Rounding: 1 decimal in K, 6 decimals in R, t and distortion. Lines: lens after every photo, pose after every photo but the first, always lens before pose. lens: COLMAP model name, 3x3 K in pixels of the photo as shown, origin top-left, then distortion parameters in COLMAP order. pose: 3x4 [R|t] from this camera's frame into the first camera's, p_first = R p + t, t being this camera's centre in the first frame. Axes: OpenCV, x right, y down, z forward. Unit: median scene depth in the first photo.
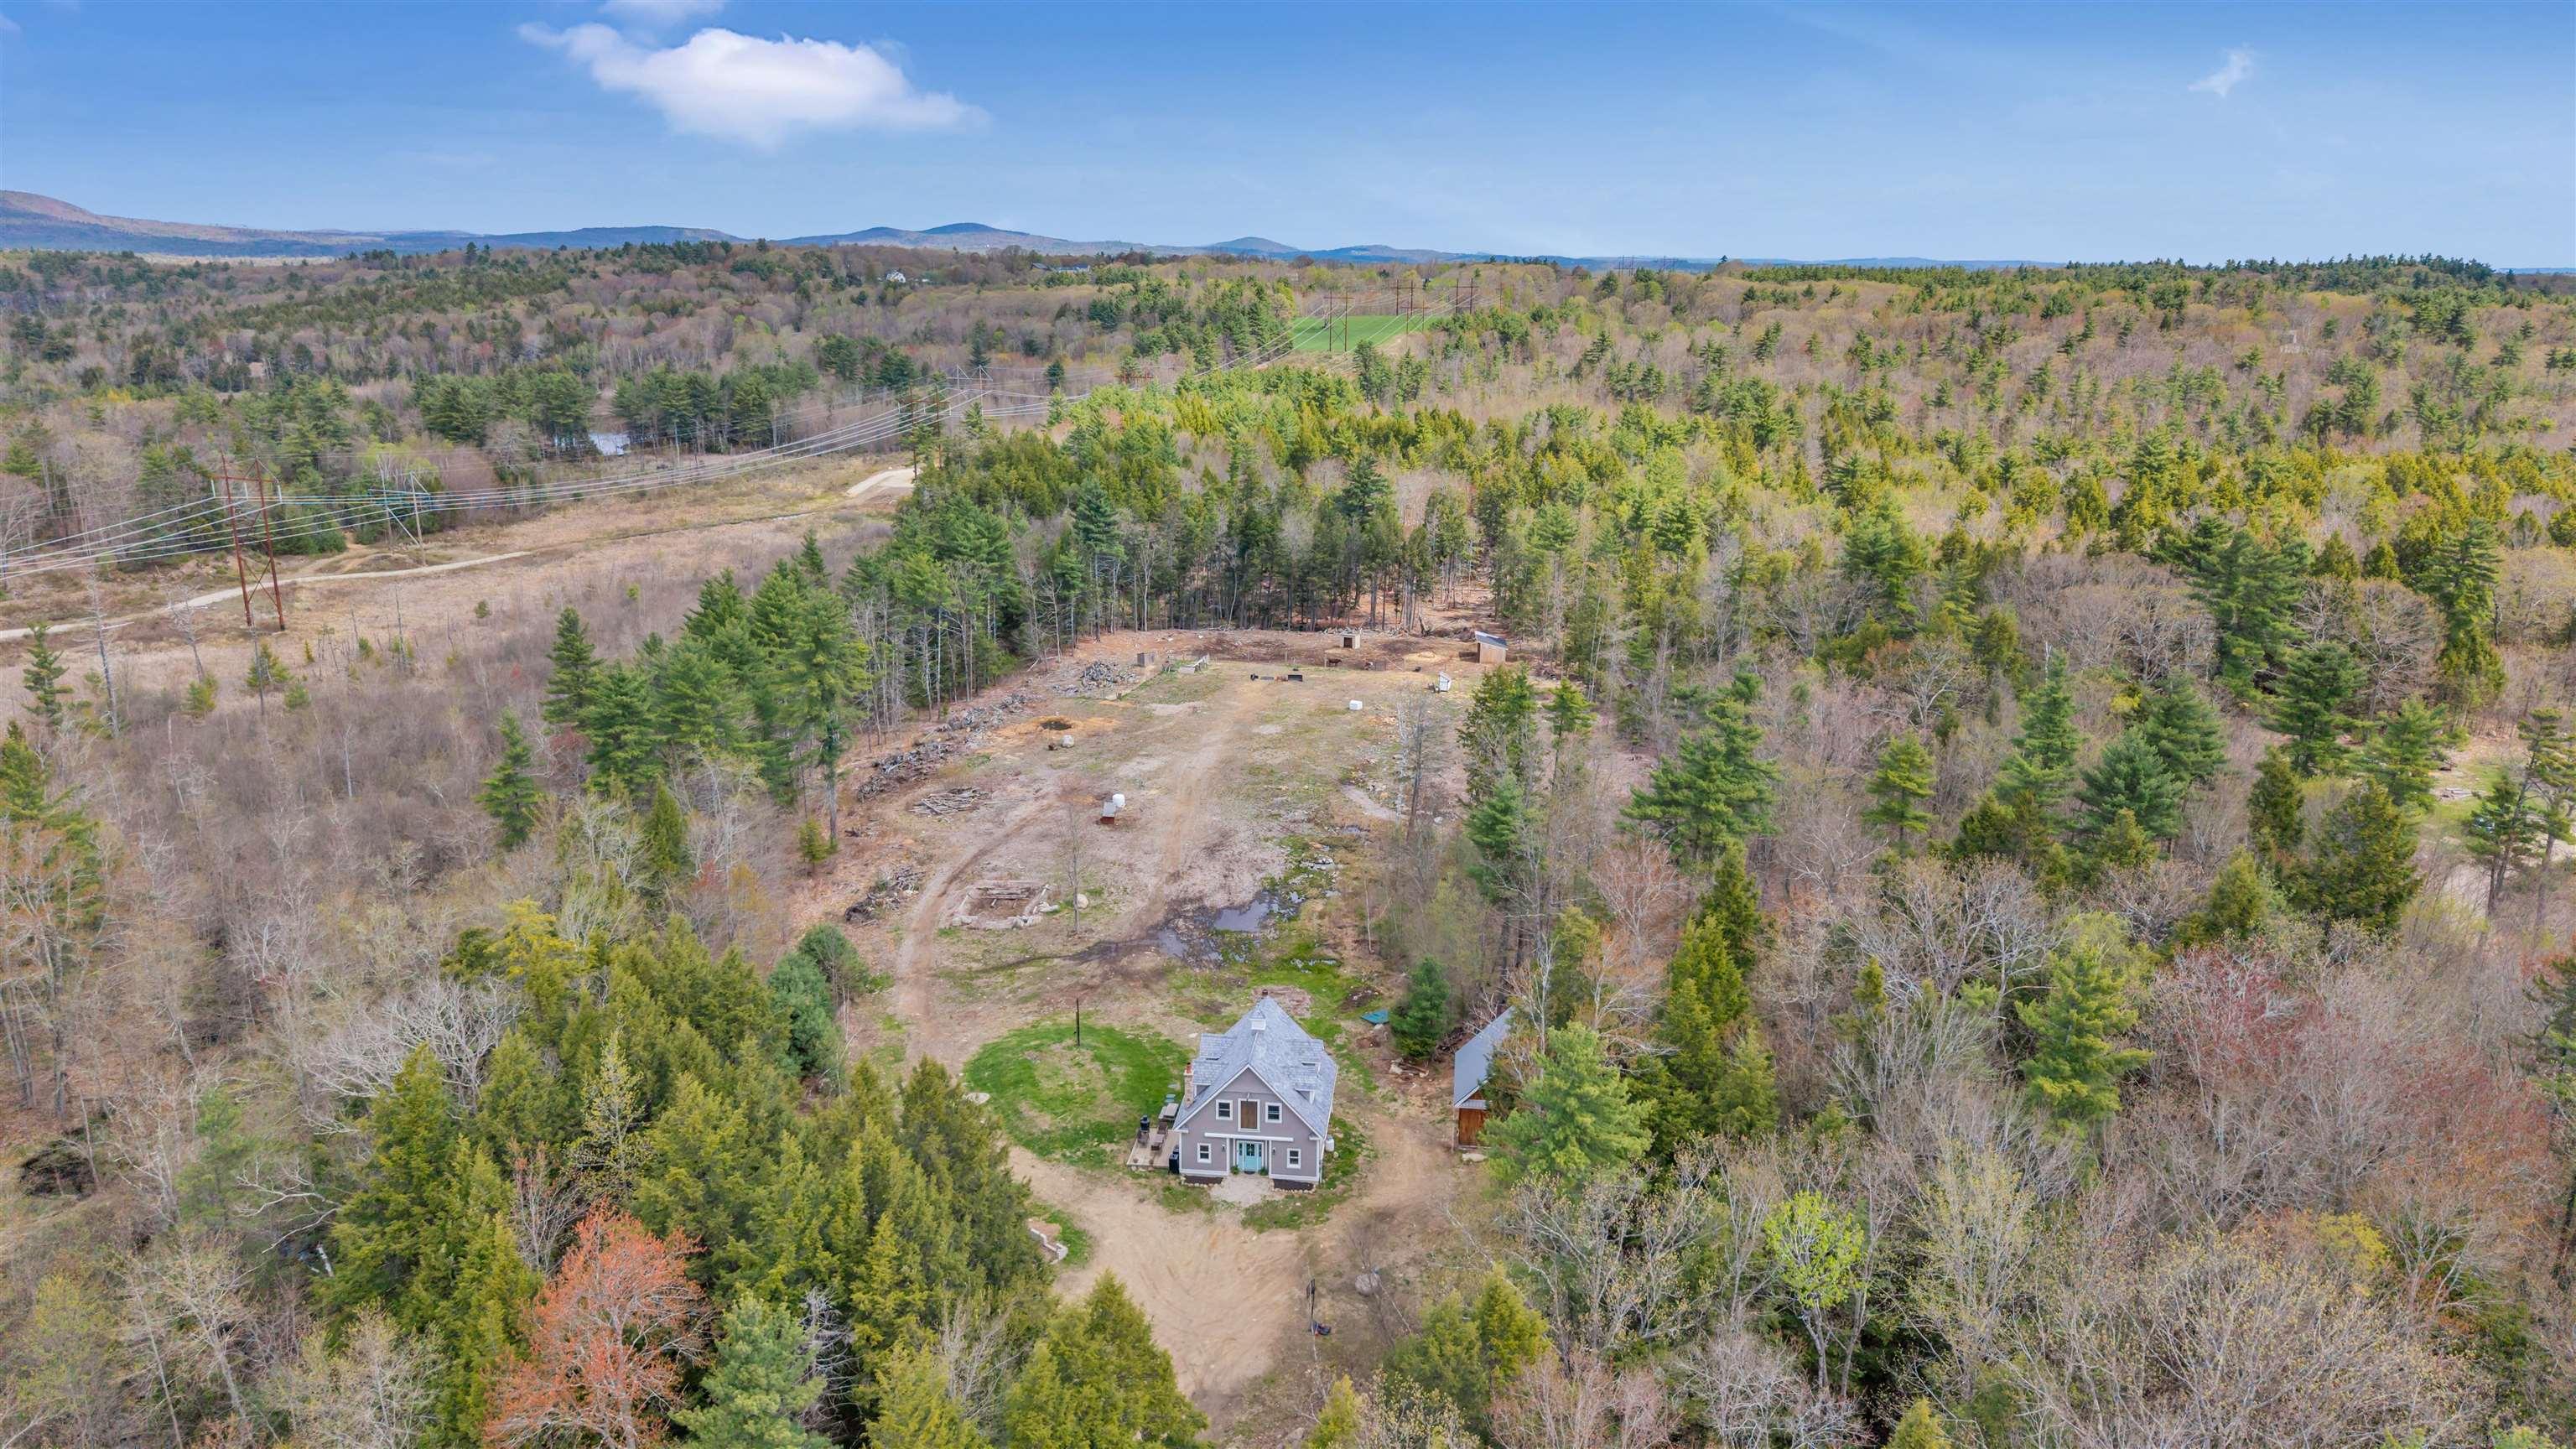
lens RADIAL K [[1713.9, 0, 1300.0], [0, 1713.9, 718.6], [0, 0, 1]] dist [0.027993, -0.032135]
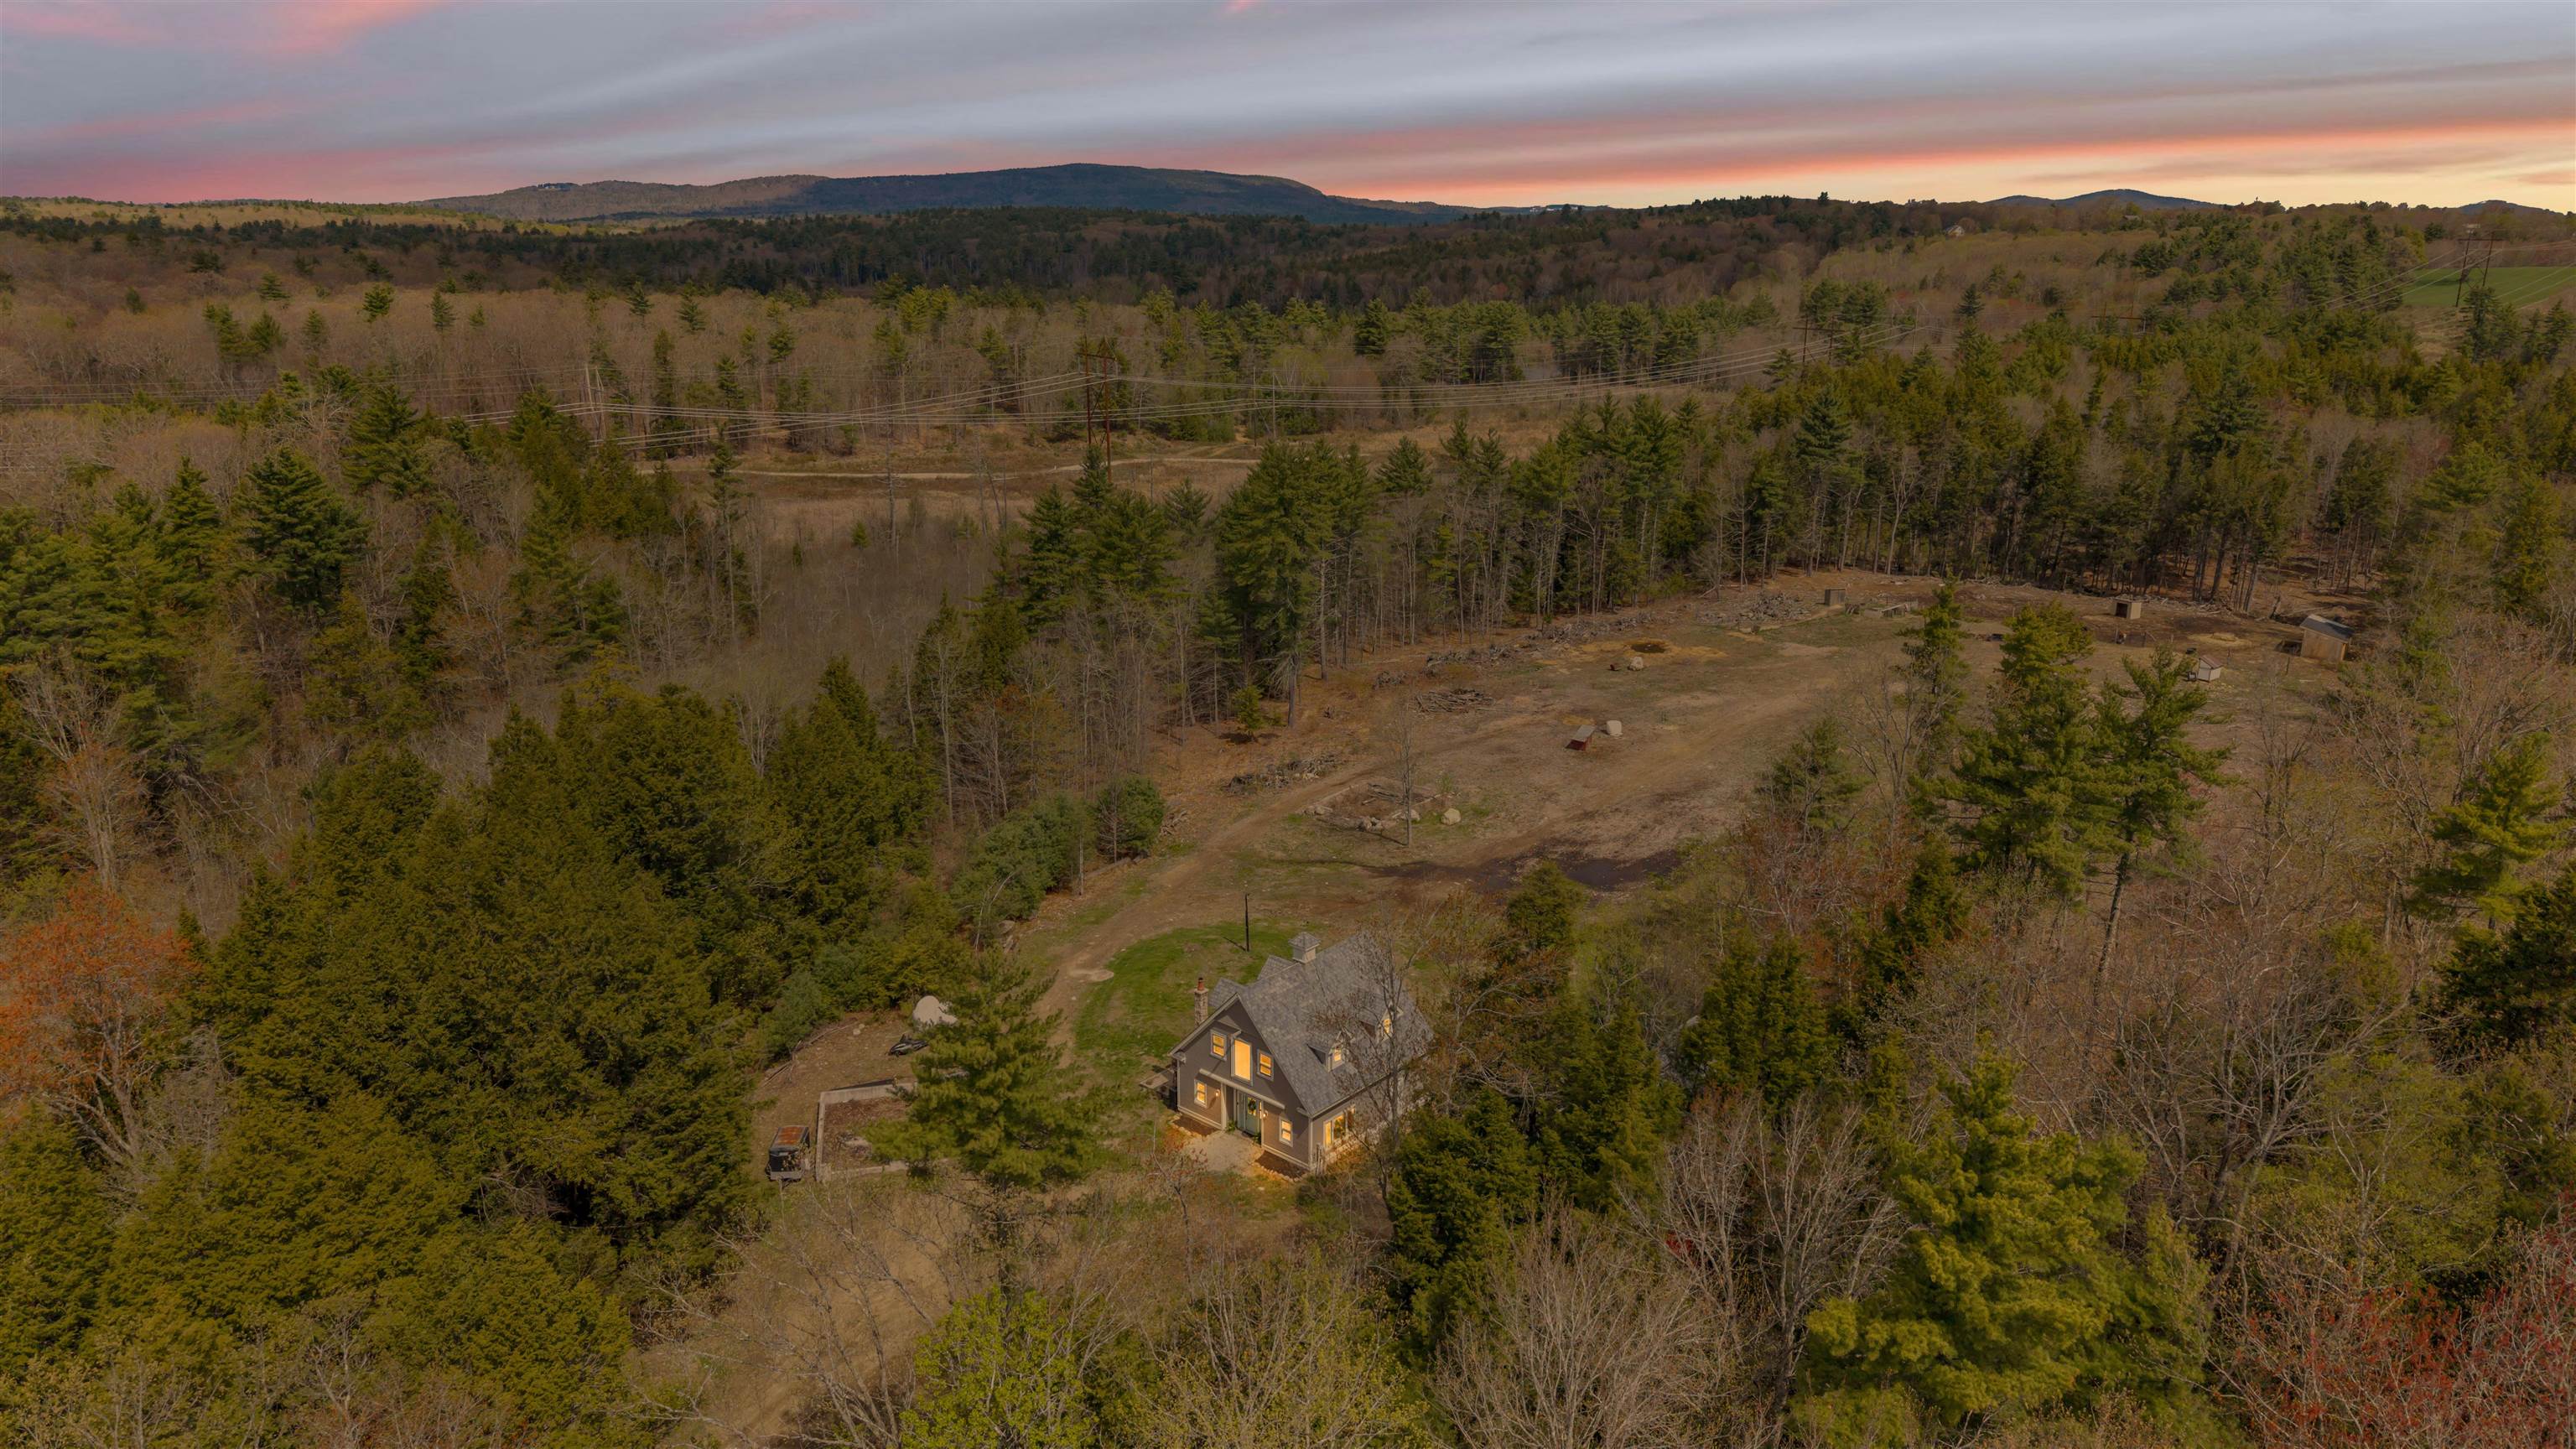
lens RADIAL K [[1713.9, 0, 1288.9], [0, 1713.9, 732.8], [0, 0, 1]] dist [0.027993, -0.032135]
pose [[0.821707, 0.154010, -0.548706, 0.154806], [-0.139276, 0.987868, 0.068701, 0.010052], [0.552629, 0.019970, 0.833188, 0.140058]]
